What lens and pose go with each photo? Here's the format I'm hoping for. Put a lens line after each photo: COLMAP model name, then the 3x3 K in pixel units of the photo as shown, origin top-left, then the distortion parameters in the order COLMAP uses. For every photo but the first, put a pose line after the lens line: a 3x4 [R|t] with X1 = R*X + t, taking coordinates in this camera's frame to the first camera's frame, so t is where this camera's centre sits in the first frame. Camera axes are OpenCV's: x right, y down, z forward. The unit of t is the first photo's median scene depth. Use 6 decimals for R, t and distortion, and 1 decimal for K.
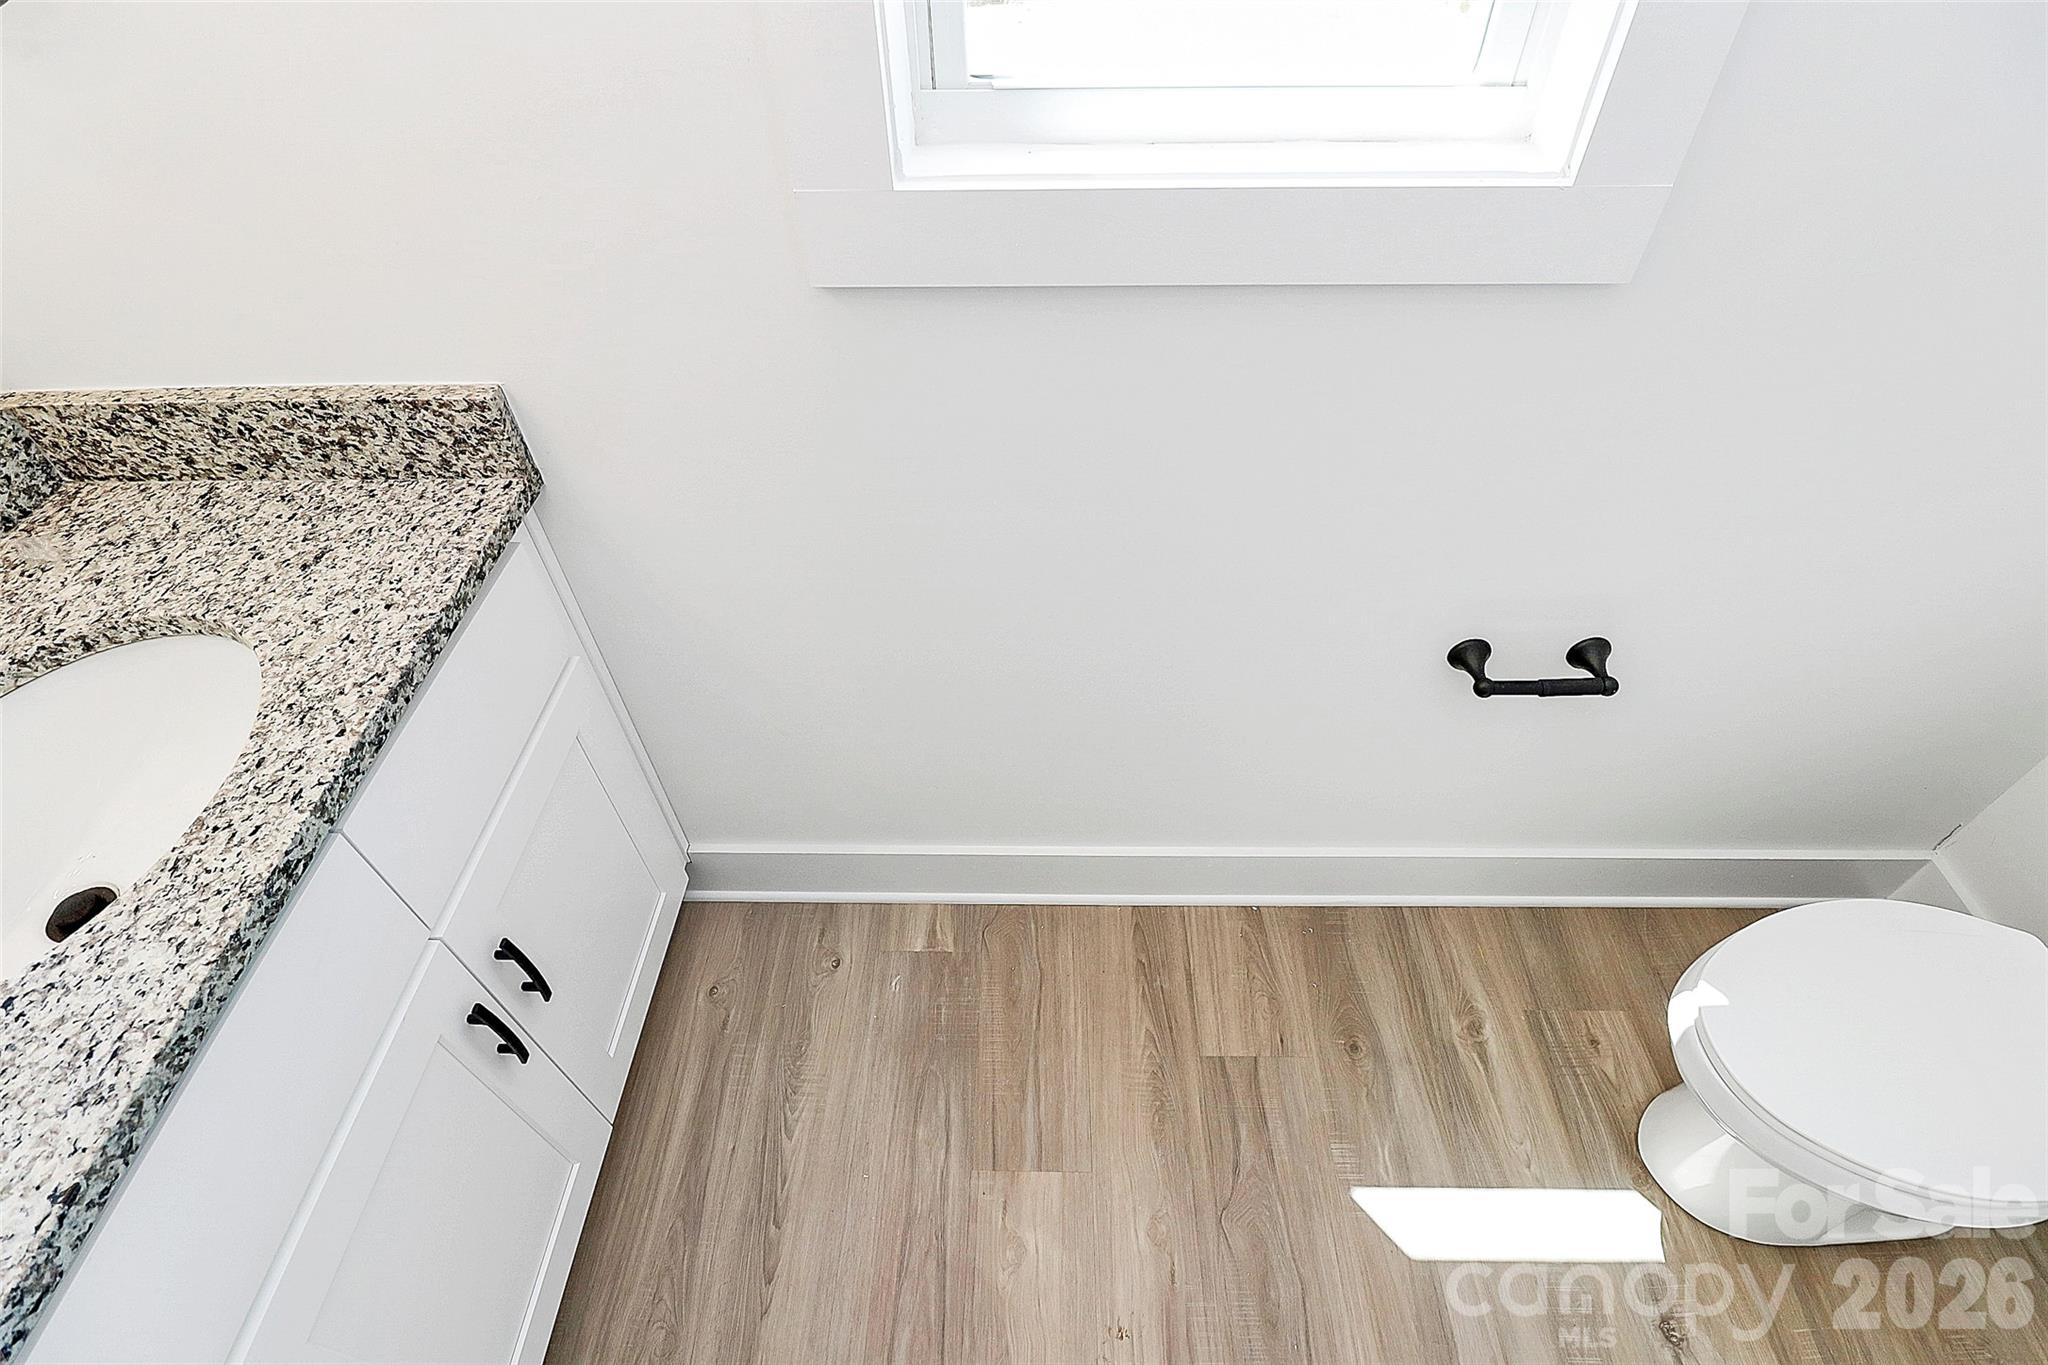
lens RADIAL K [[971.4, 0, 1018.8], [0, 971.4, 676.9], [0, 0, 1]] dist [0.000334, -0.011626]
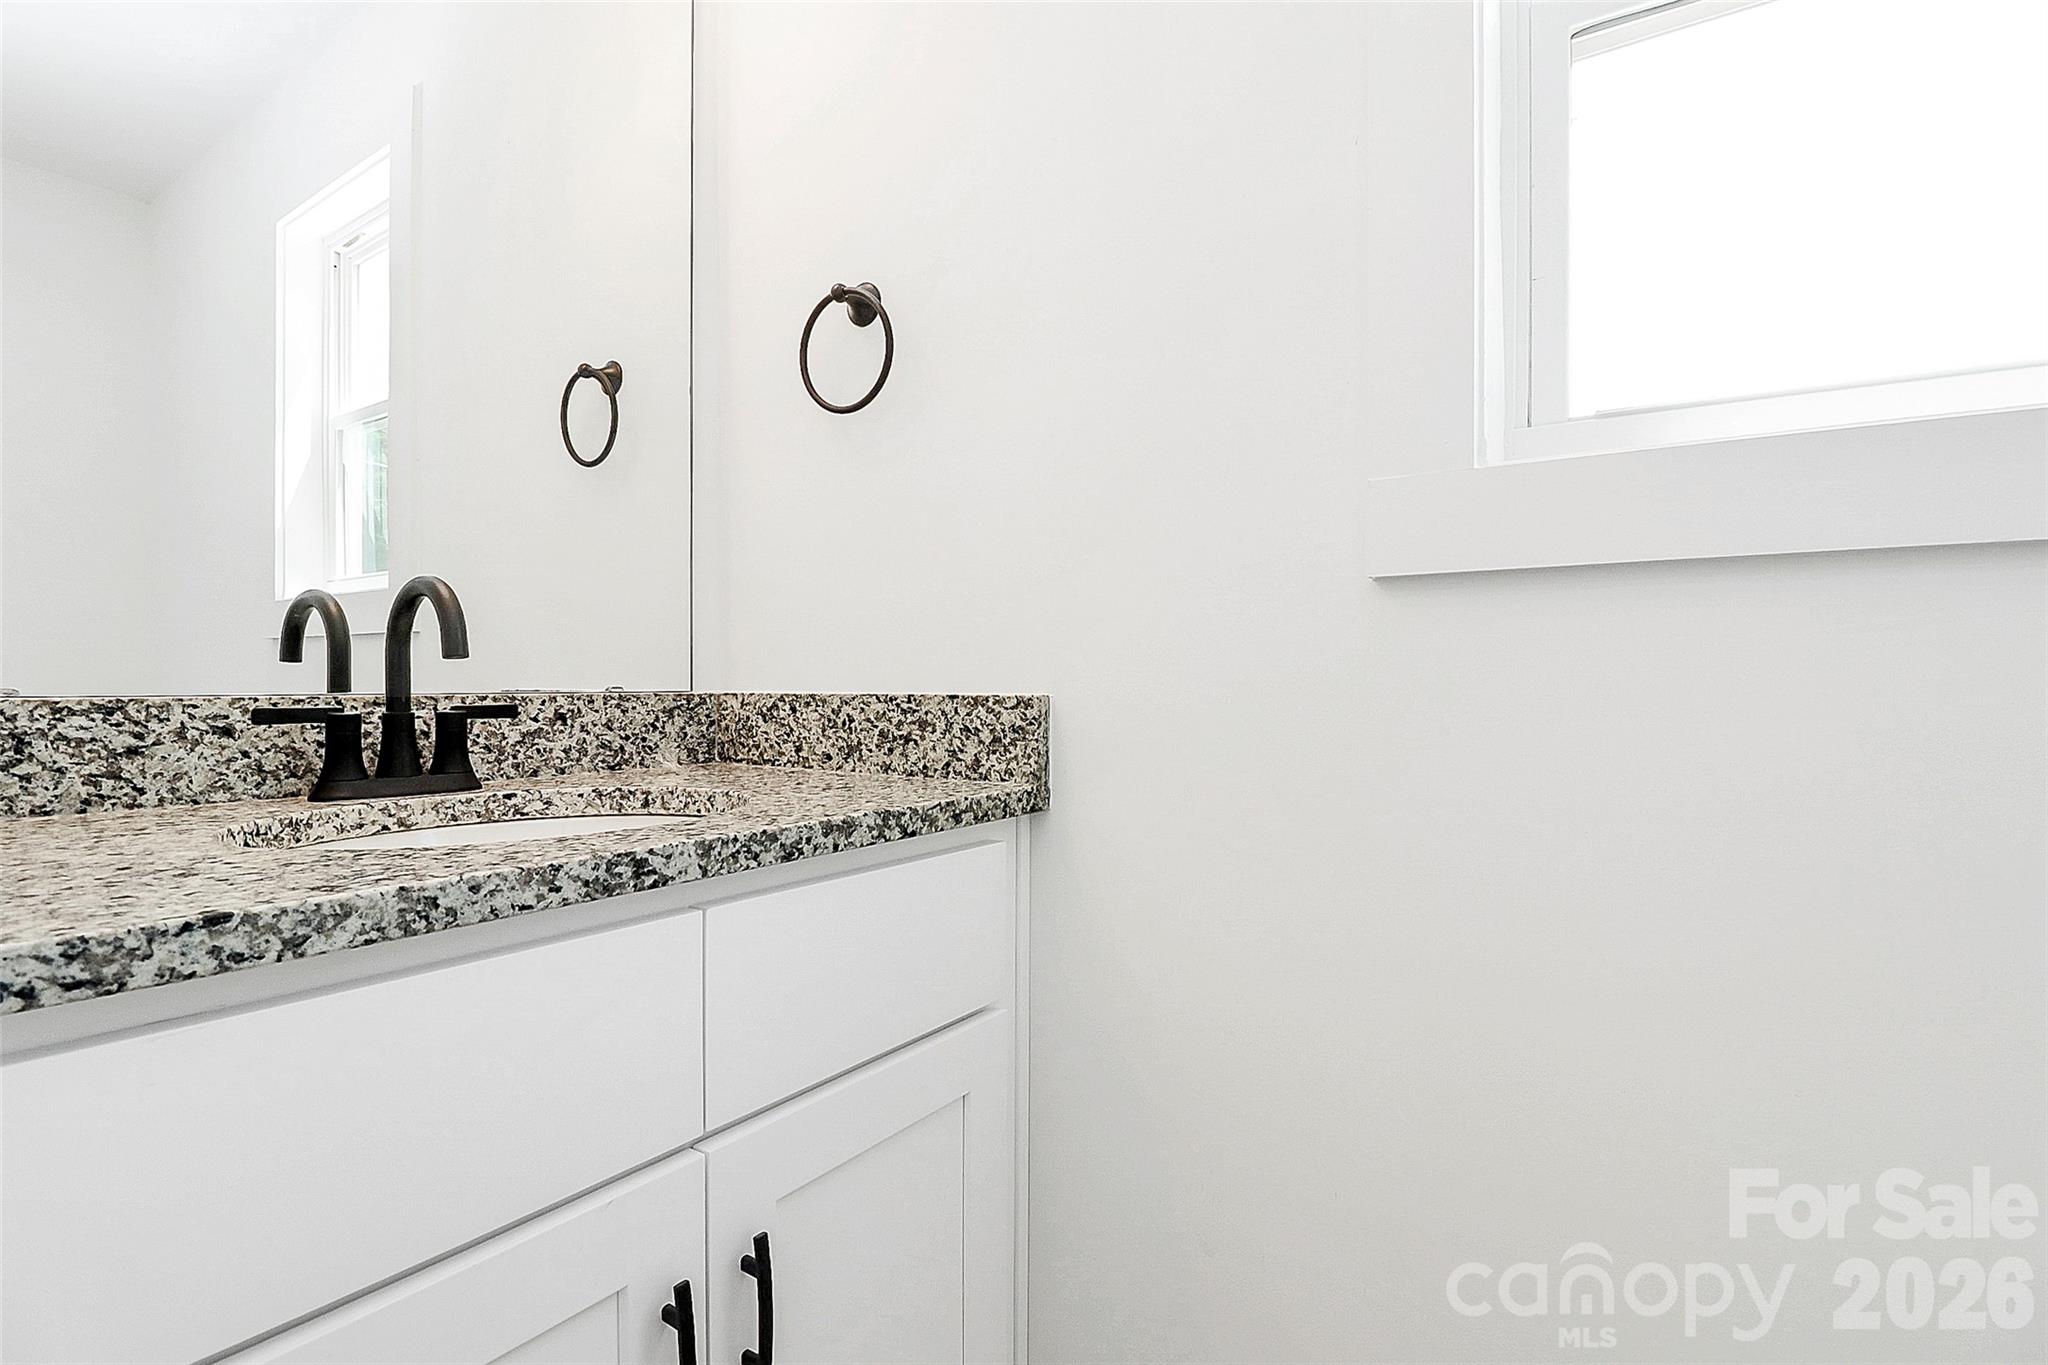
lens RADIAL K [[971.7, 0, 1024.0], [0, 971.7, 682.5], [0, 0, 1]] dist [0.002113, -0.021081]
pose [[0.847097, 0.027491, -0.530726, 0.011023], [-0.397351, 0.695922, -0.598168, 0.346041], [0.352900, 0.717591, 0.600437, 0.337982]]
